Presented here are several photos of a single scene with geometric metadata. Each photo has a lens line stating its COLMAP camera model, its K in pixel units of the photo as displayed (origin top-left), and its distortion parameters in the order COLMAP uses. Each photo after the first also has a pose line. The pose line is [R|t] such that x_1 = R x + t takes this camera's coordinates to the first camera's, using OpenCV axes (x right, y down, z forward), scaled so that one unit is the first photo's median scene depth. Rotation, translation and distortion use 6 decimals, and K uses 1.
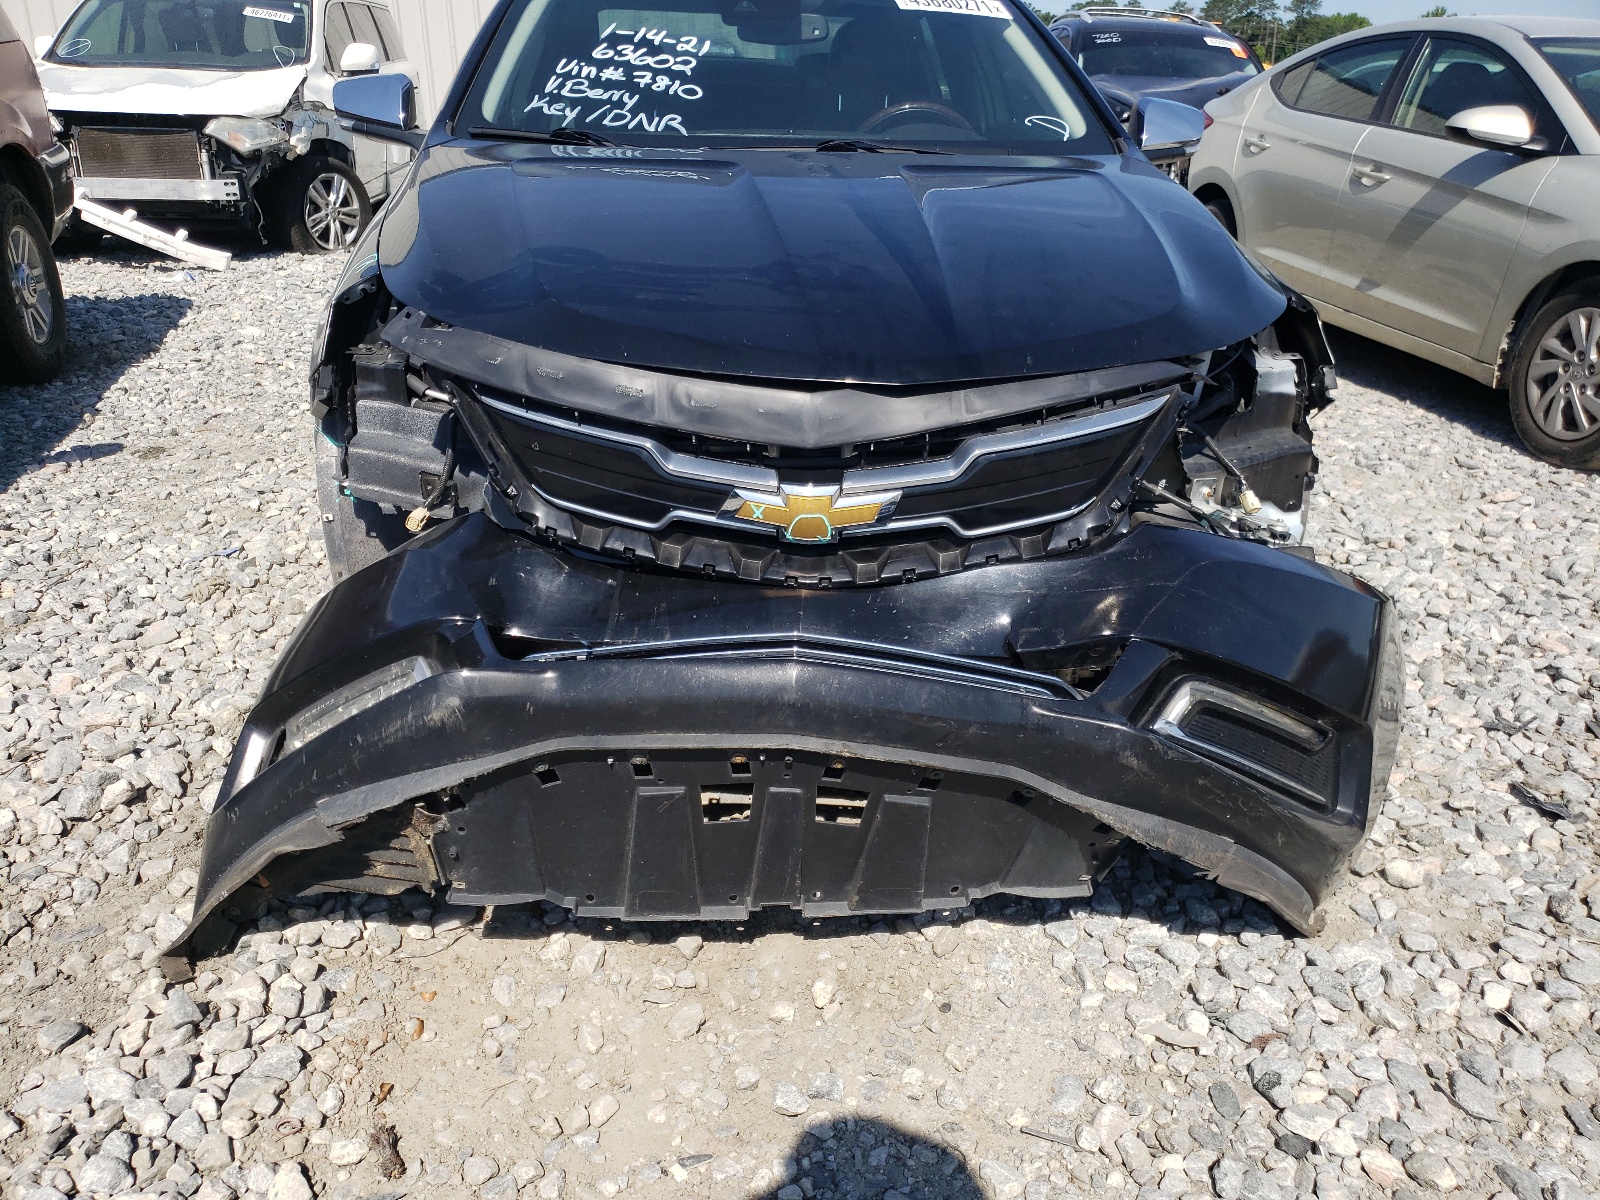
lens RADIAL K [[1274.2, 0, 800.0], [0, 1274.2, 600.0], [0, 0, 1]] dist [0.040078, -0.062167]
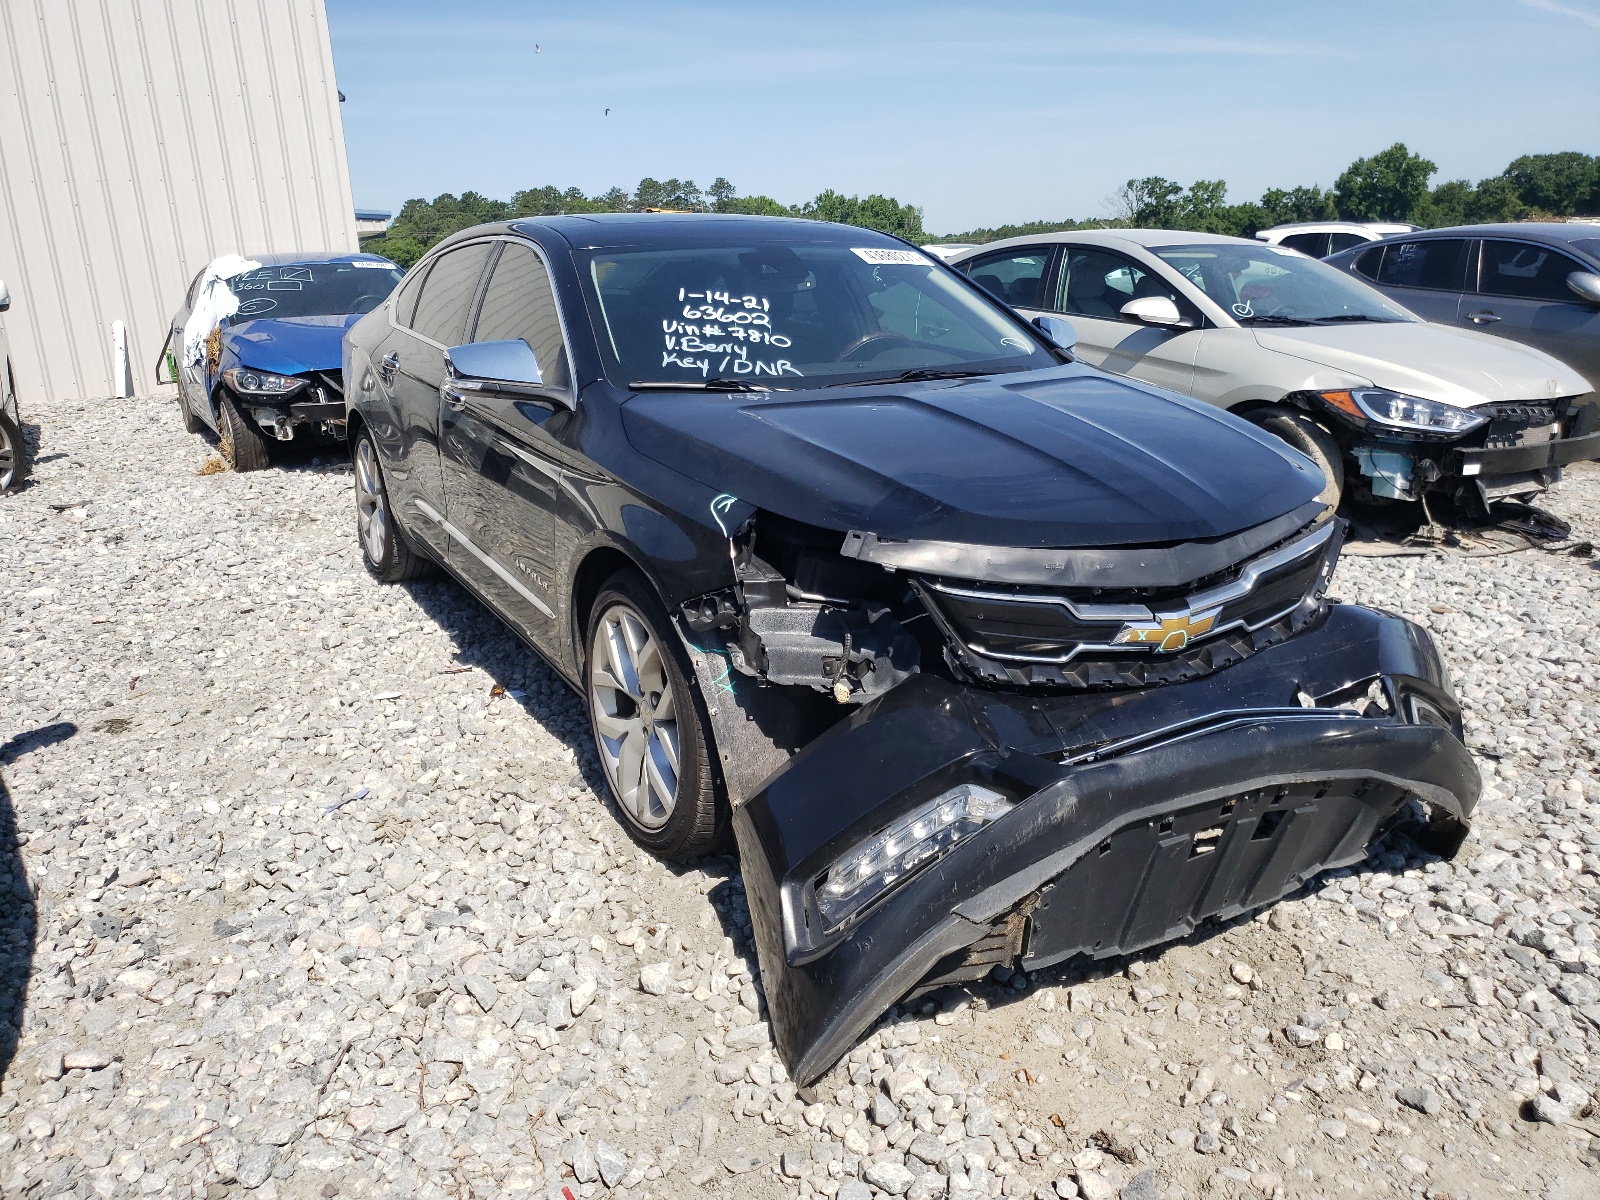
lens RADIAL K [[1219.6, 0, 800.0], [0, 1219.6, 600.0], [0, 0, 1]] dist [0.219675, -0.318098]
pose [[0.905481, -0.150862, 0.396668, -0.828302], [0.197108, 0.977252, -0.078269, -0.068263], [-0.375837, 0.149058, 0.914619, -0.111620]]
